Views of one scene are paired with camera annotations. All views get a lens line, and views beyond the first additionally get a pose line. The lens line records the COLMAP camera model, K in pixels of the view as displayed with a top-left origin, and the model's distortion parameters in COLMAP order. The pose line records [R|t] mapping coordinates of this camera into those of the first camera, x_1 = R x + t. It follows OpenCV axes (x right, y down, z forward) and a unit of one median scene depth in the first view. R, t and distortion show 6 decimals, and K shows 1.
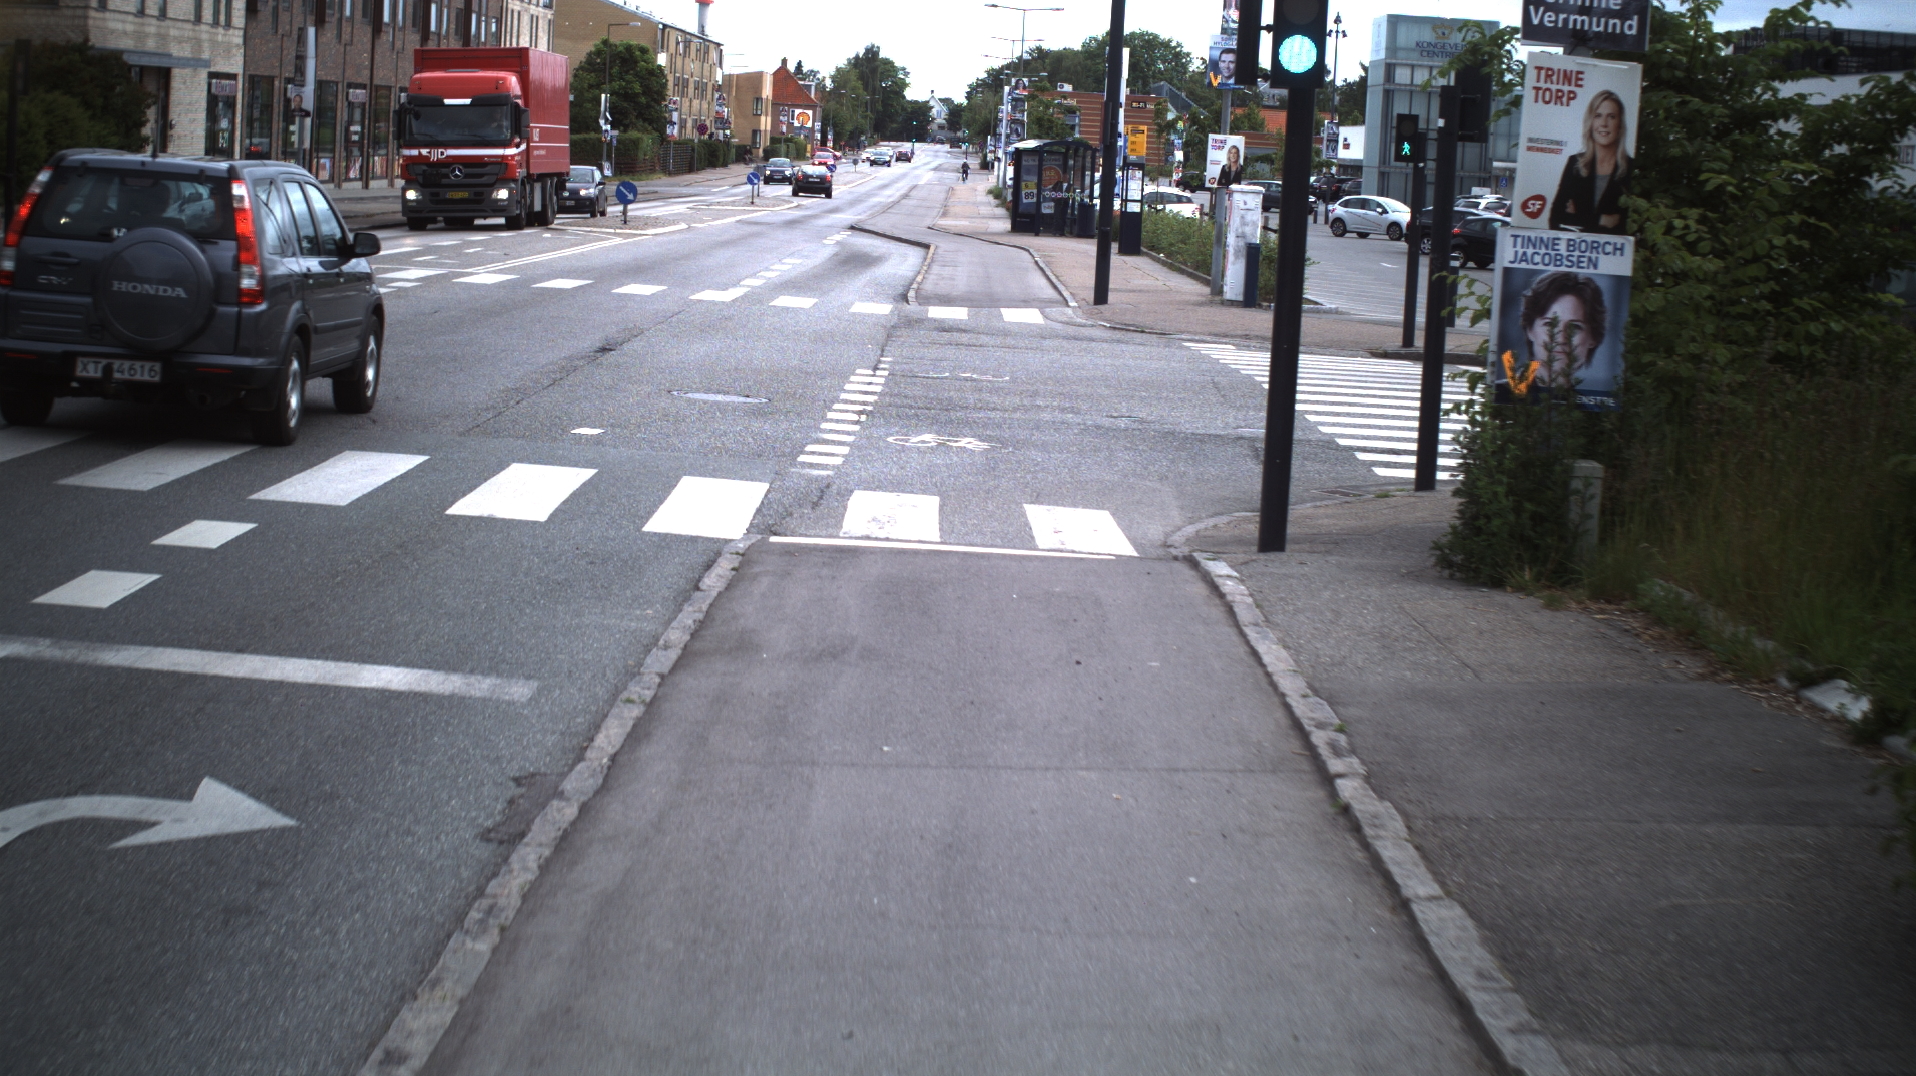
lens RADIAL K [[3303.2, 0, 956.8], [0, 3303.2, 542.6], [0, 0, 1]] dist [-0.252629, 0.000000]
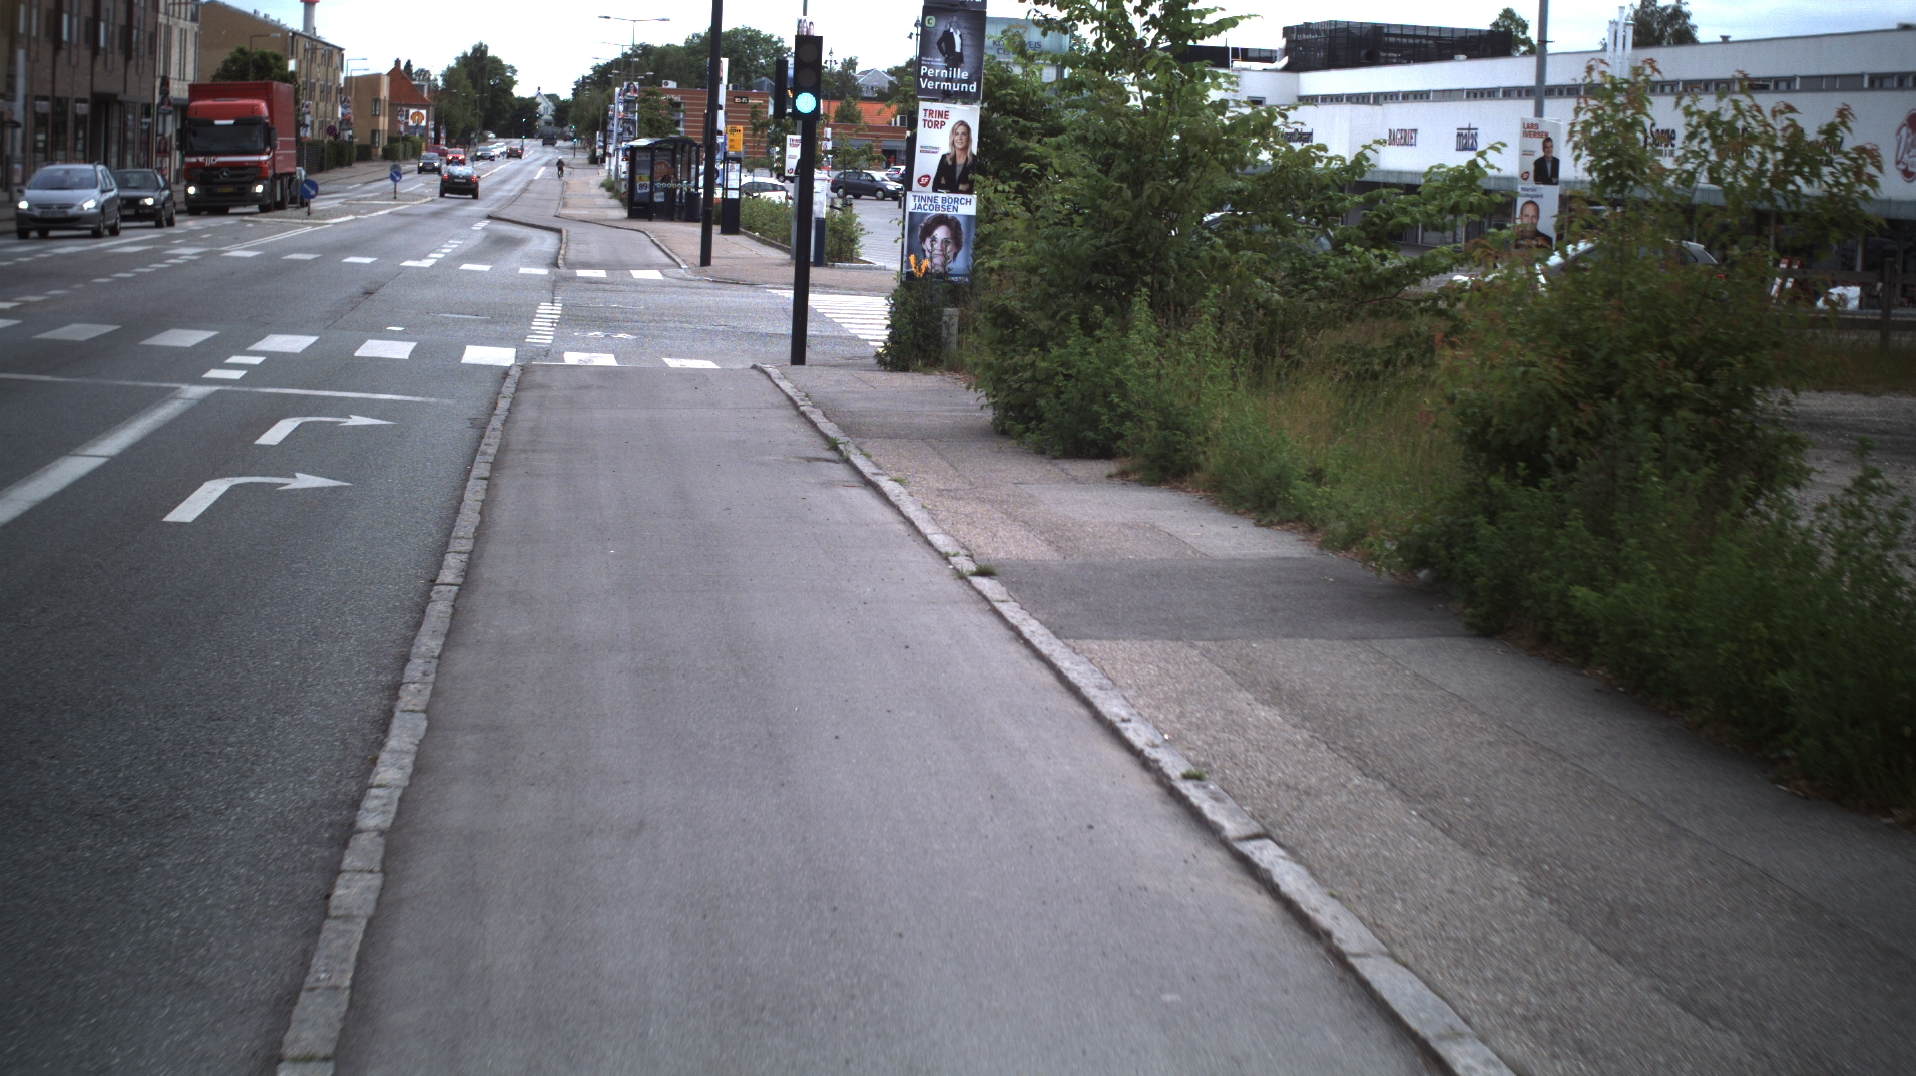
lens RADIAL K [[3303.2, 0, 962.9], [0, 3303.2, 538.1], [0, 0, 1]] dist [-0.252629, 0.000000]
pose [[0.992647, -0.022759, 0.118890, -0.017664], [0.022619, 0.999741, 0.002526, 0.046811], [-0.118917, 0.000182, 0.992904, -0.421429]]
